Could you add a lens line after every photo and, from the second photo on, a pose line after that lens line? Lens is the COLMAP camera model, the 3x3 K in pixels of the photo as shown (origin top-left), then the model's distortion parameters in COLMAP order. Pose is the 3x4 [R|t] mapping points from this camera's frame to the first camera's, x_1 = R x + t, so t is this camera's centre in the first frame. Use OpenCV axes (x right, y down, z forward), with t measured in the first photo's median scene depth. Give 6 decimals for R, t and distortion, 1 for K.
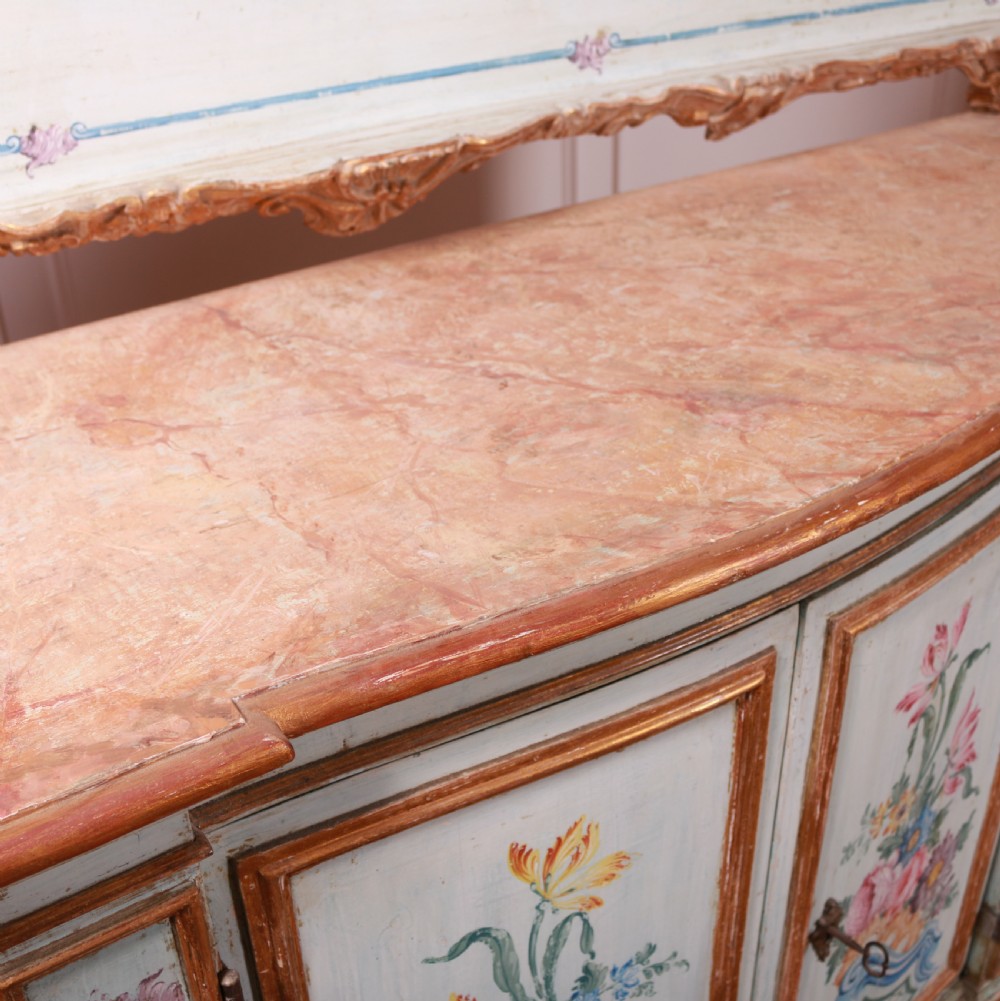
lens RADIAL K [[1224.9, 0, 438.1], [0, 1224.9, 514.0], [0, 0, 1]] dist [-0.142926, 0.081873]
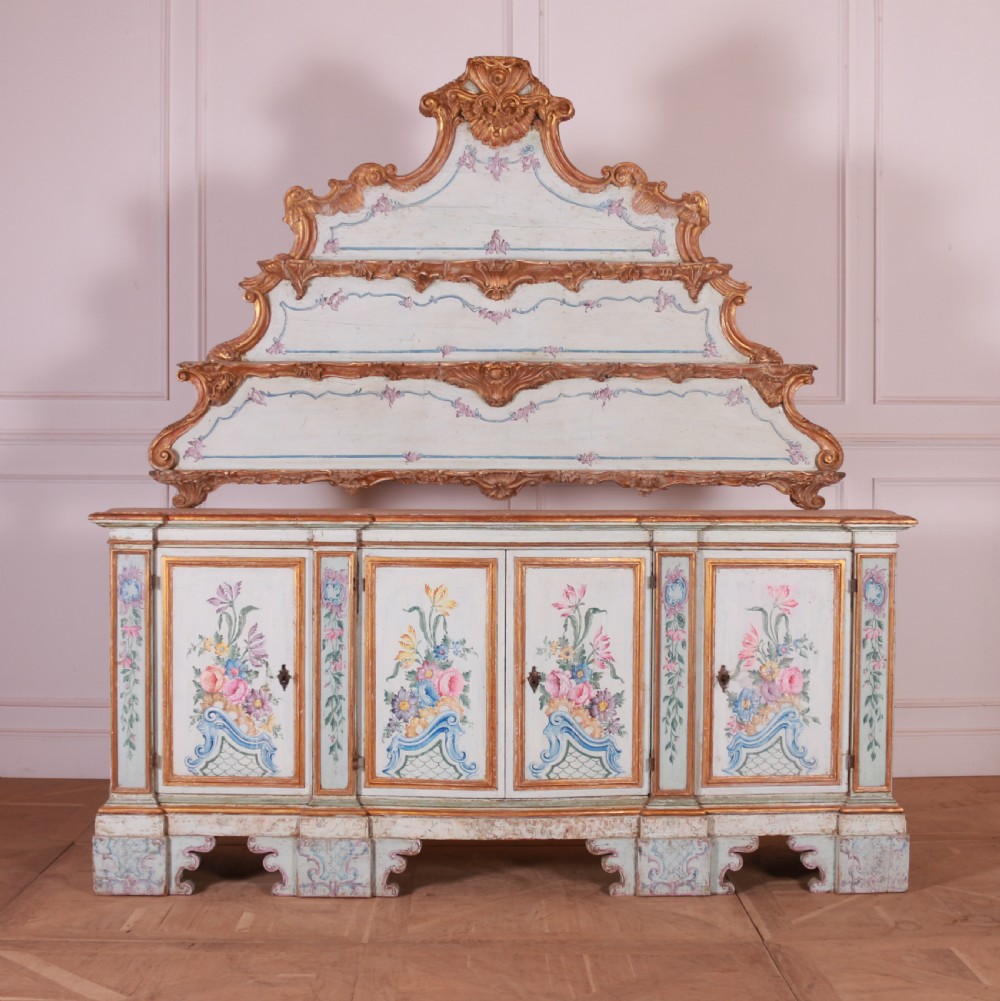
lens RADIAL K [[1589.3, 0, 518.0], [0, 1589.3, 543.6], [0, 0, 1]] dist [-0.161807, 0.177637]
pose [[0.849573, 0.083304, -0.520851, 2.781926], [-0.302896, 0.885459, -0.352443, 1.723144], [0.431833, 0.457191, 0.777494, -2.864833]]
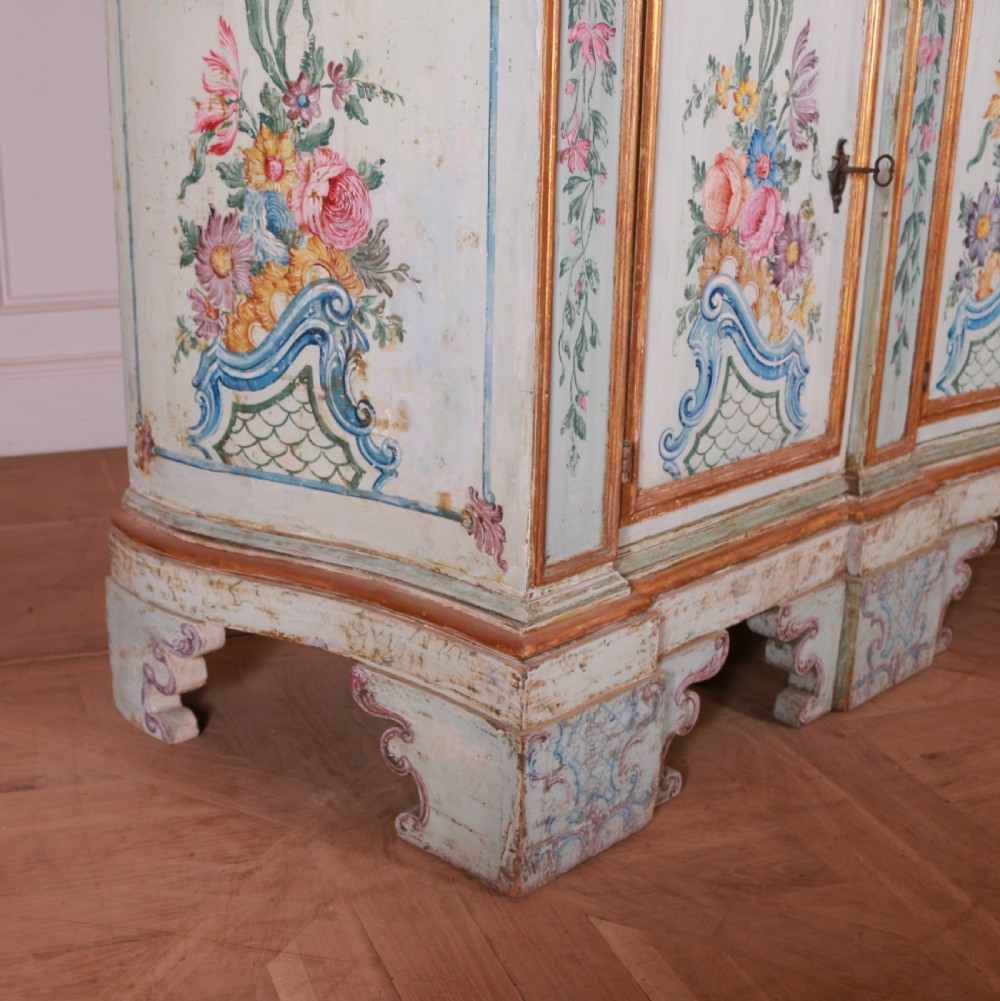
lens RADIAL K [[1431.1, 0, 343.7], [0, 1431.1, 597.7], [0, 0, 1]] dist [-0.159697, 0.140826]
pose [[0.989970, -0.008104, 0.141045, -1.085873], [0.028232, 0.989565, -0.141297, 1.281043], [-0.138428, 0.143862, 0.979868, -0.633662]]
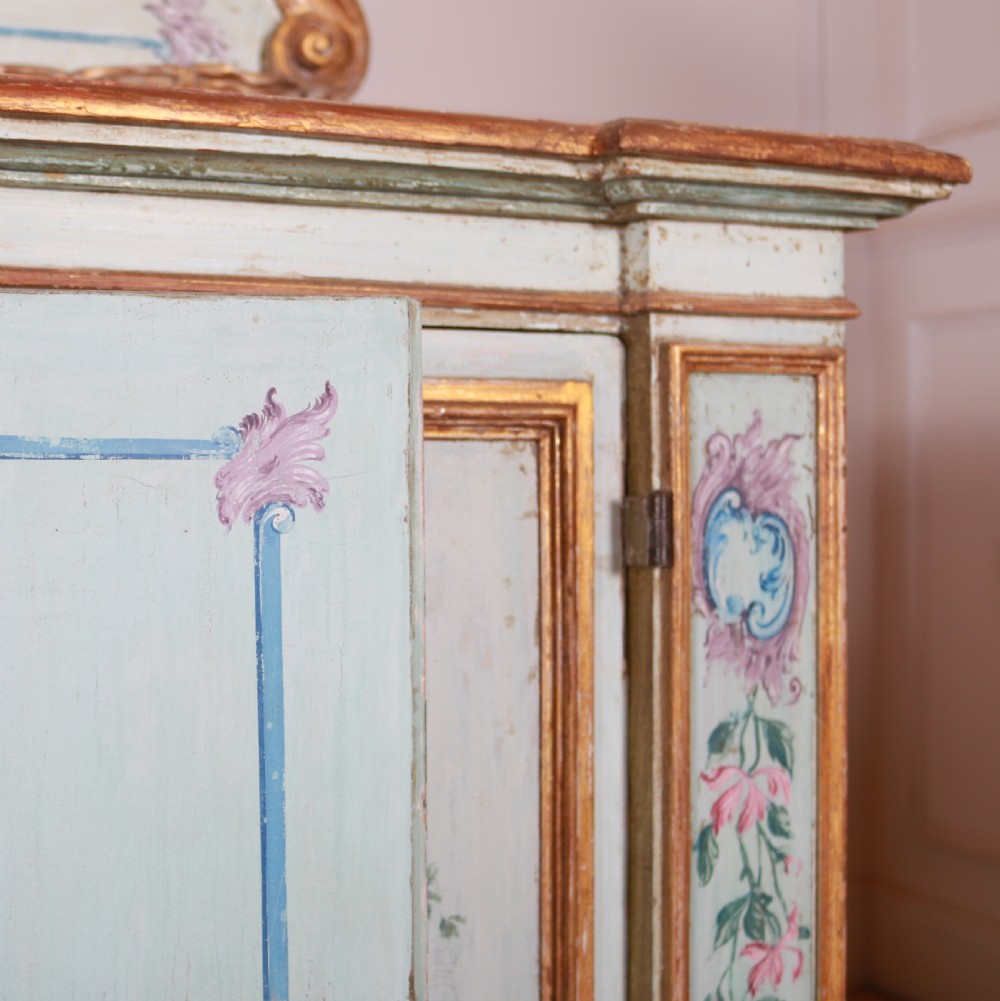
lens RADIAL K [[1709.6, 0, 251.3], [0, 1709.6, 498.8], [0, 0, 1]] dist [-0.112751, 0.097102]
pose [[0.976073, 0.049181, -0.211811, 1.129948], [-0.144931, 0.873314, -0.465099, 0.259159], [0.162103, 0.484668, 0.859546, 0.577144]]
